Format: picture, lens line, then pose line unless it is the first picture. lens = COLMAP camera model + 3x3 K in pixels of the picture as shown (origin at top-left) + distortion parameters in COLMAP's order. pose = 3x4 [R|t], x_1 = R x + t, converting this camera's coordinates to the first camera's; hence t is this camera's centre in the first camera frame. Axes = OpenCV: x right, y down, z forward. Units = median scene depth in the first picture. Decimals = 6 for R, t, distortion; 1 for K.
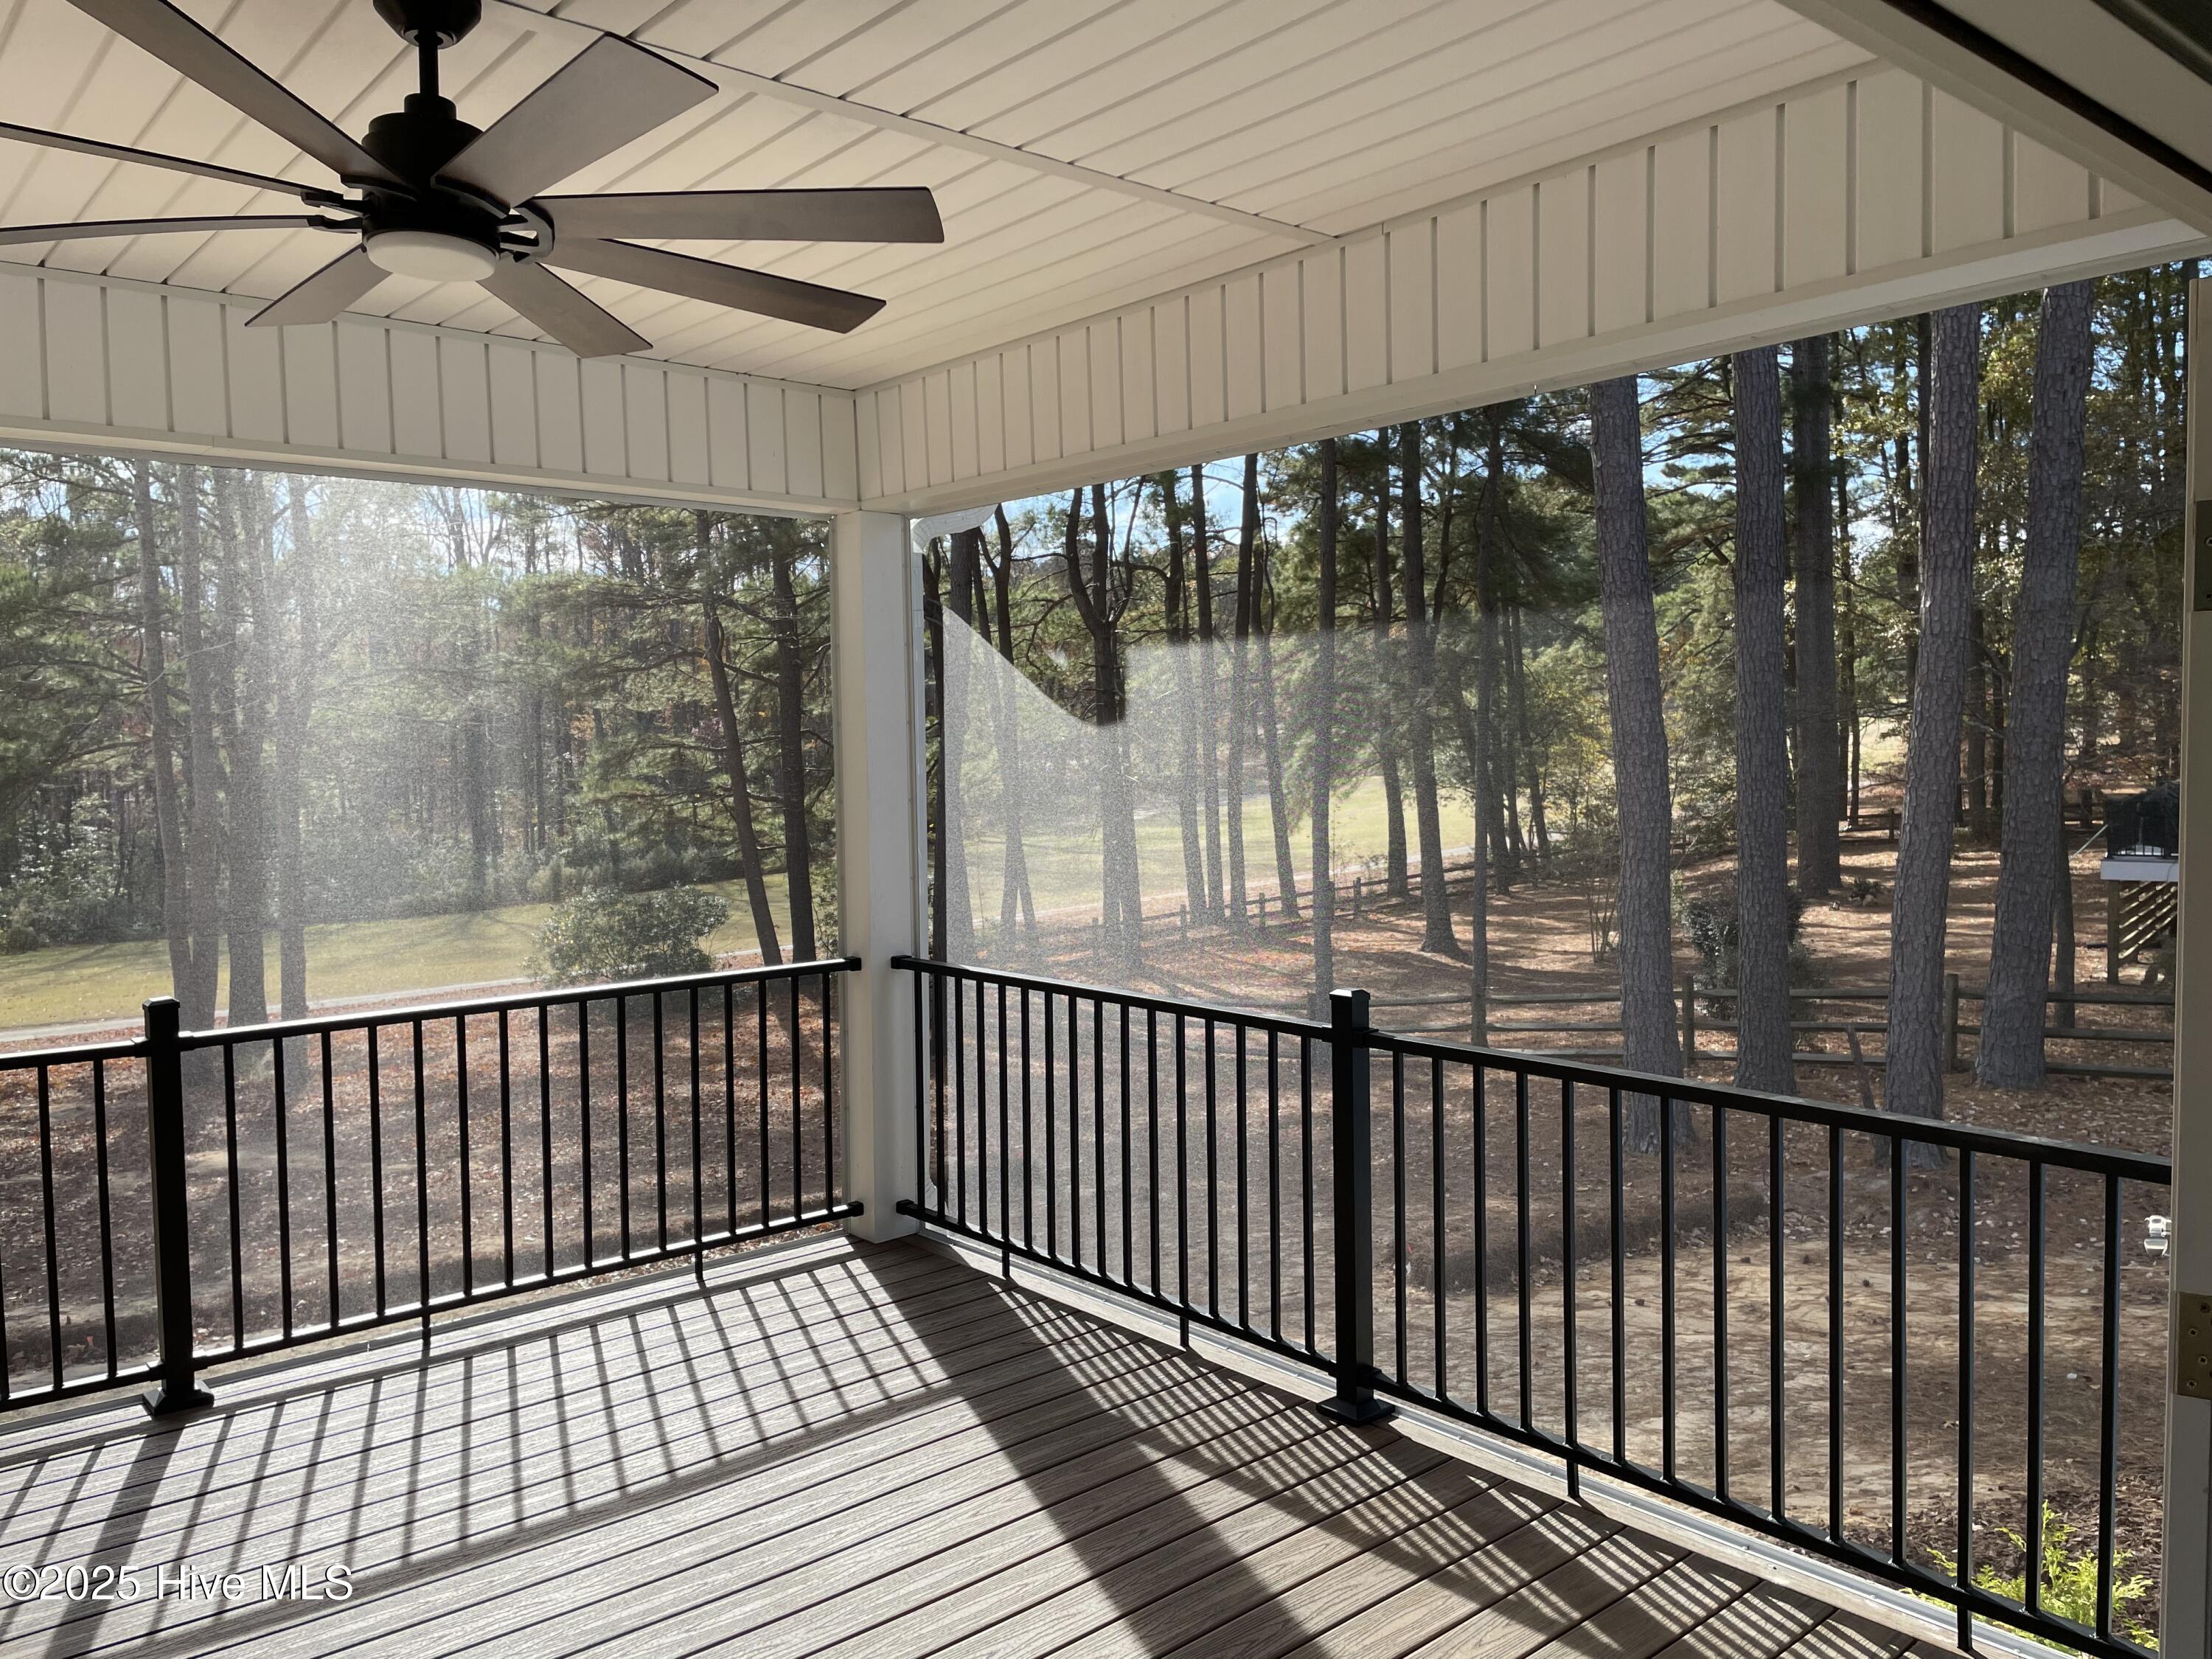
lens RADIAL K [[1665.7, 0, 1124.8], [0, 1665.7, 817.0], [0, 0, 1]] dist [0.107776, -0.132716]
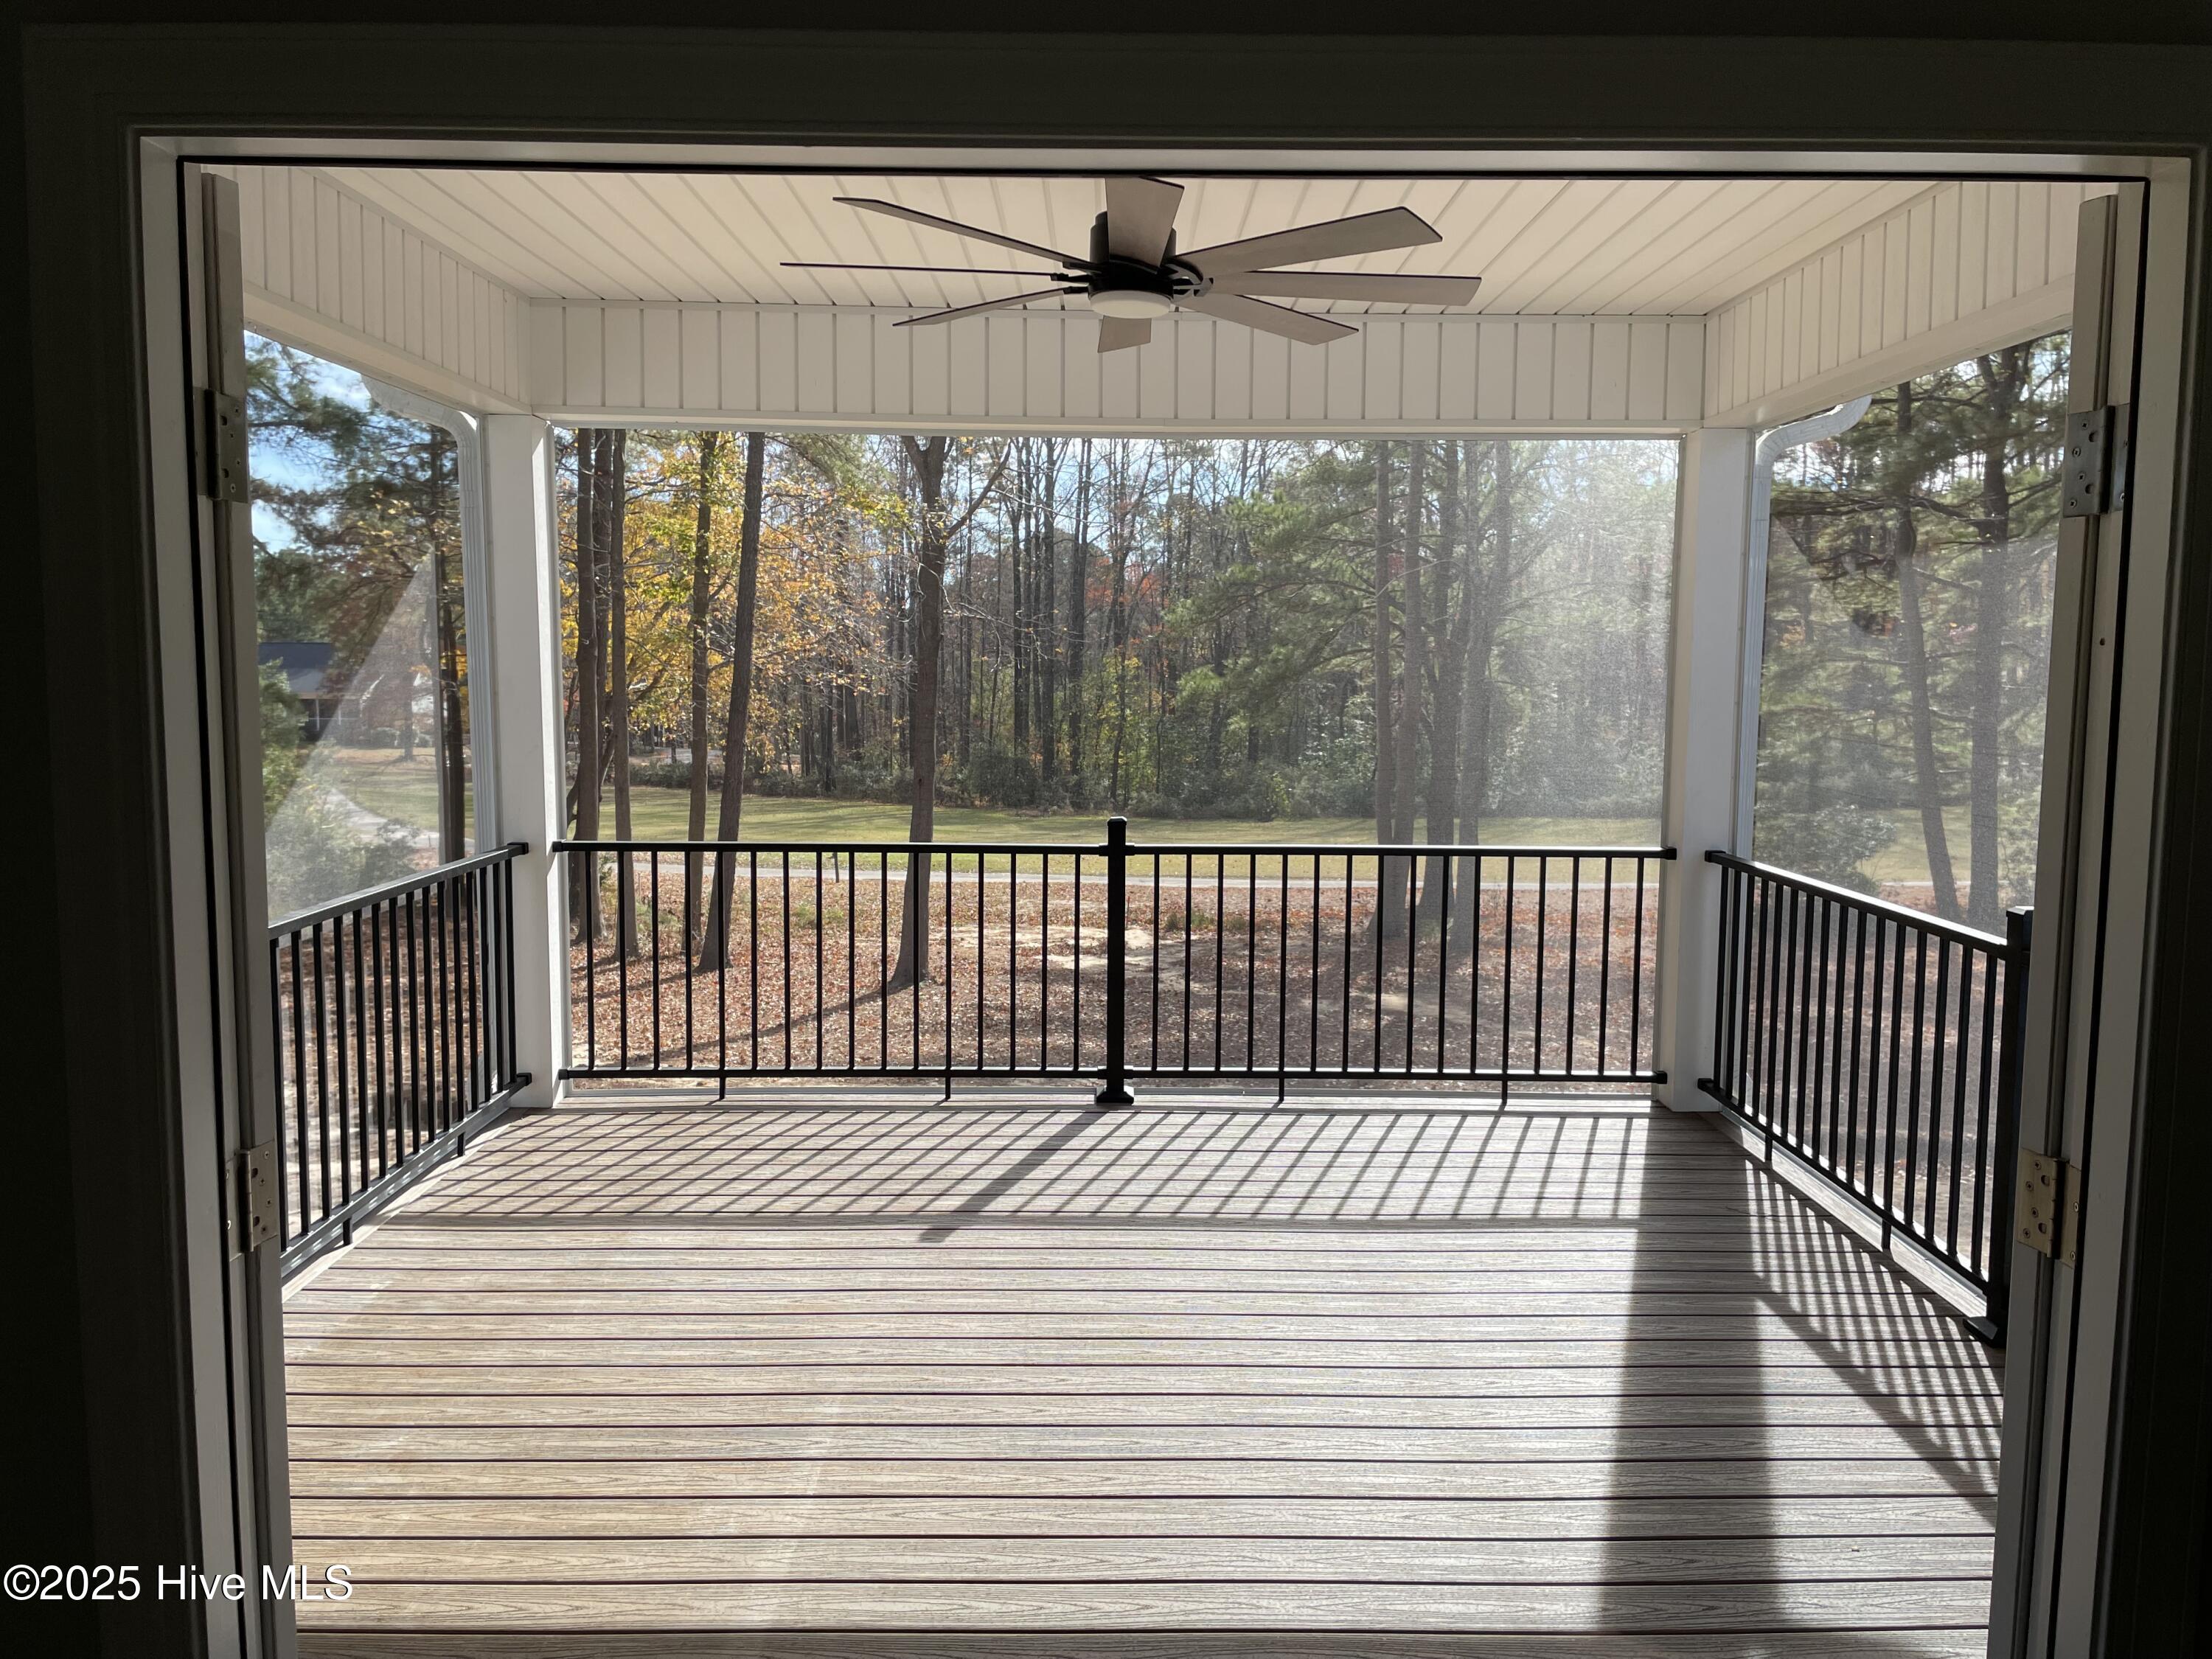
lens RADIAL K [[1665.7, 0, 1124.8], [0, 1665.7, 817.0], [0, 0, 1]] dist [0.107776, -0.132716]
pose [[0.766973, 0.081157, -0.636526, 0.312598], [-0.048199, 0.996454, 0.068971, 0.007767], [0.639866, -0.022219, 0.768165, -0.072648]]
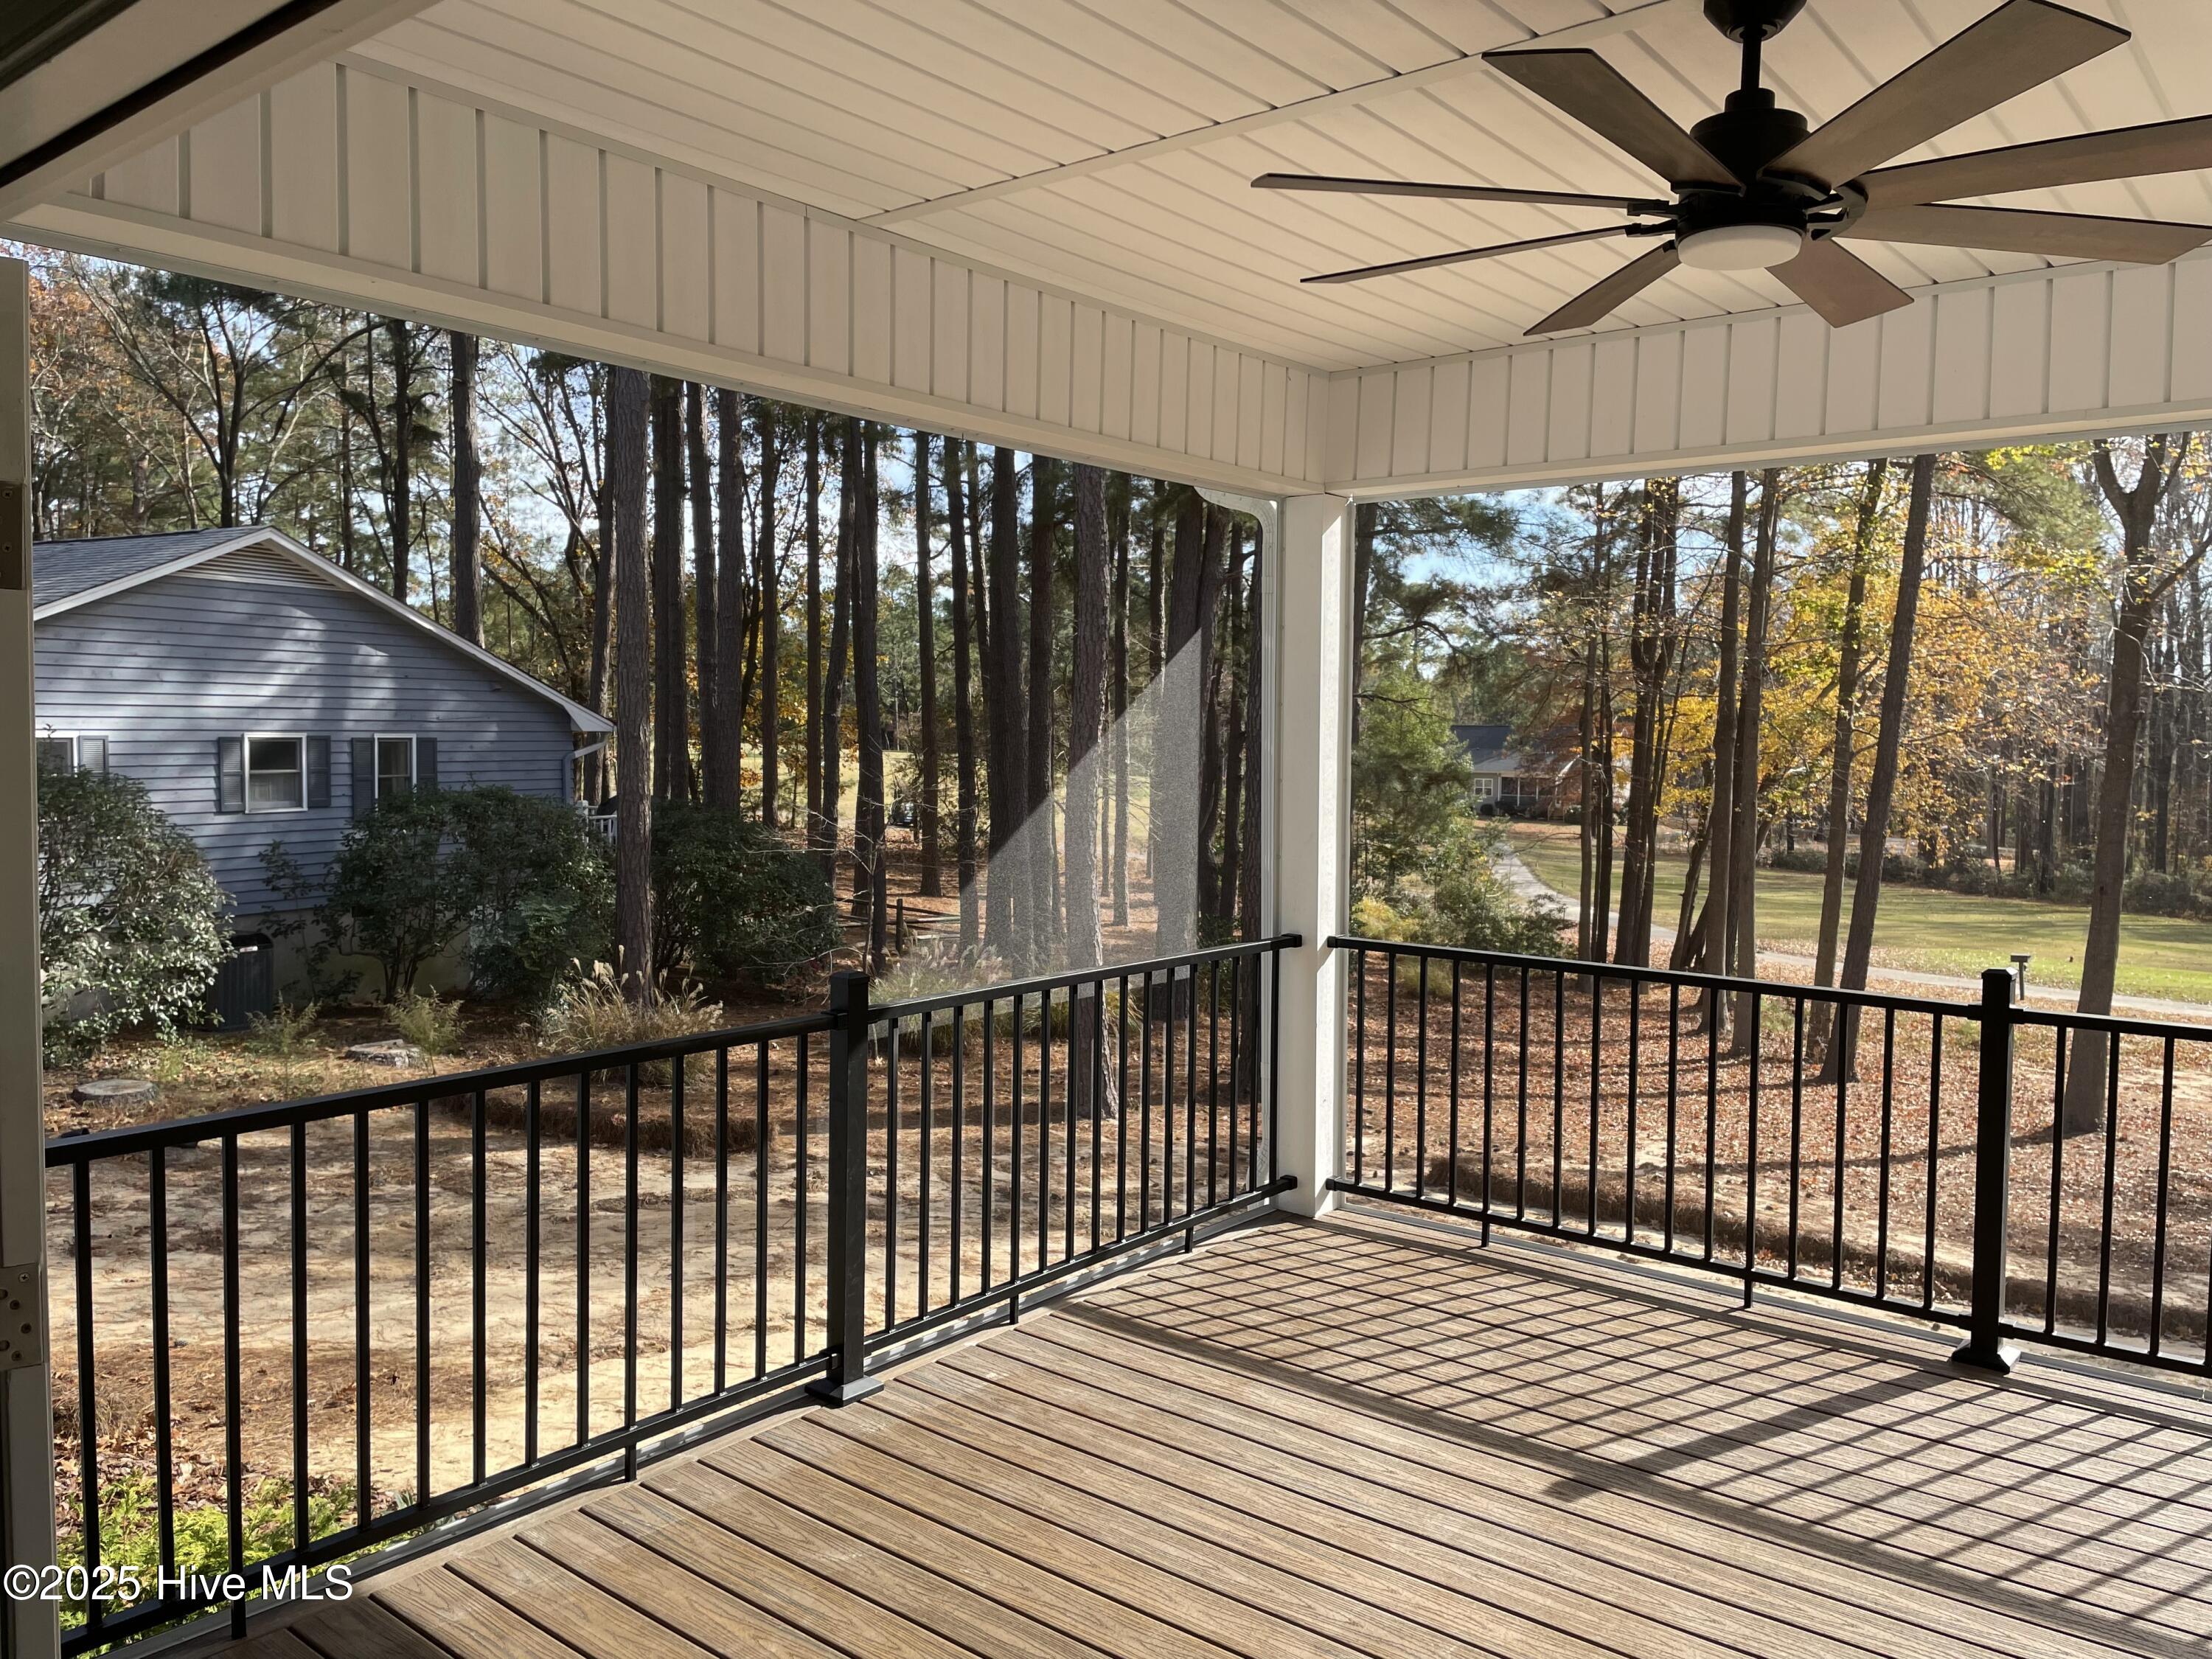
lens RADIAL K [[1665.7, 0, 1124.8], [0, 1665.7, 817.0], [0, 0, 1]] dist [0.107776, -0.132716]
pose [[0.183804, 0.069350, -0.980514, 0.317282], [-0.059088, 0.996484, 0.059403, -0.013937], [0.981185, 0.047019, 0.187255, 0.262346]]
